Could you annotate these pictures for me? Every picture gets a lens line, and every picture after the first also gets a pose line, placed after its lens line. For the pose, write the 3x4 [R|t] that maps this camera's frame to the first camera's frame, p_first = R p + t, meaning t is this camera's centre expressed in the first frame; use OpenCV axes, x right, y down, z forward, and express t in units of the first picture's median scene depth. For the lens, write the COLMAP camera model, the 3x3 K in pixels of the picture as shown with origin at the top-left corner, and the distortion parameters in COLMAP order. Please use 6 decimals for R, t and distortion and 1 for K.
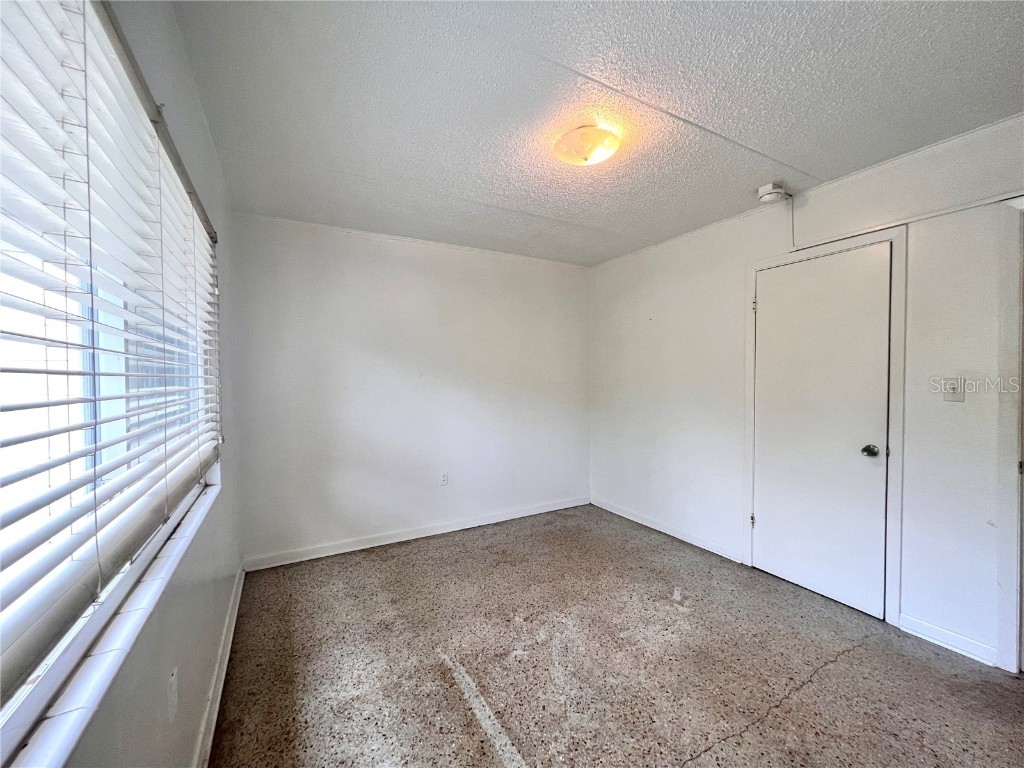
lens RADIAL K [[407.6, 0, 510.4], [0, 407.6, 385.0], [0, 0, 1]] dist [-0.000167, 0.000101]
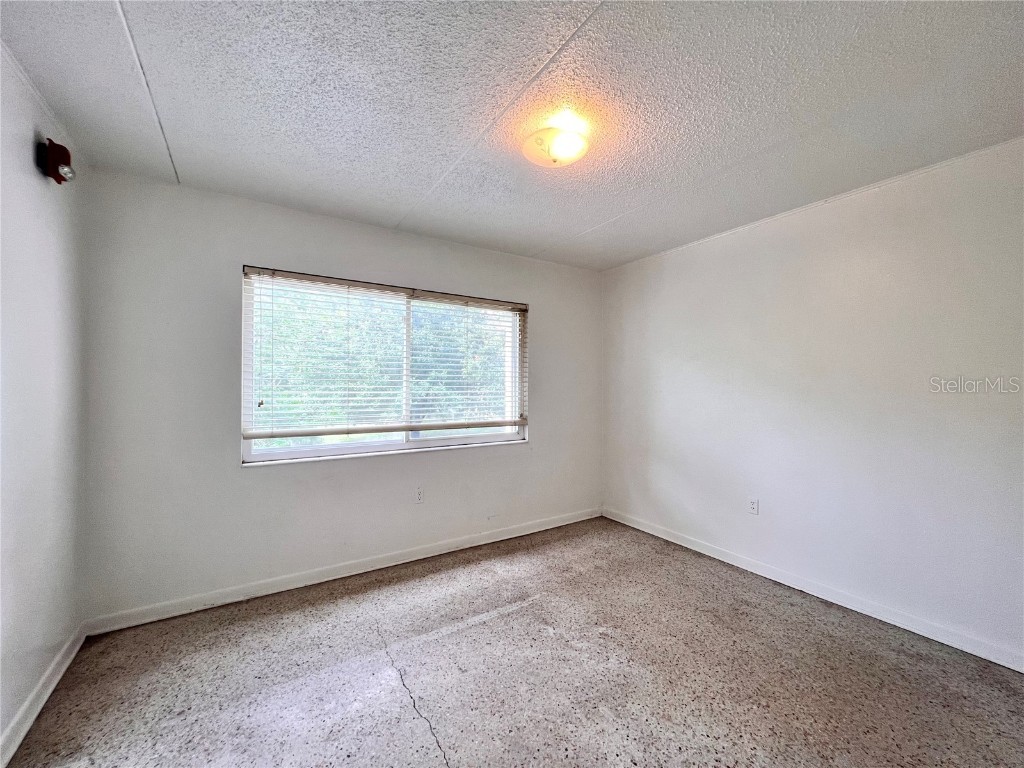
lens RADIAL K [[407.6, 0, 510.4], [0, 407.6, 385.0], [0, 0, 1]] dist [-0.000167, 0.000101]
pose [[0.062979, 0.007095, -0.997990, 0.874613], [-0.024567, 0.999683, 0.005557, -0.009350], [0.997712, 0.024167, 0.063133, 0.634333]]
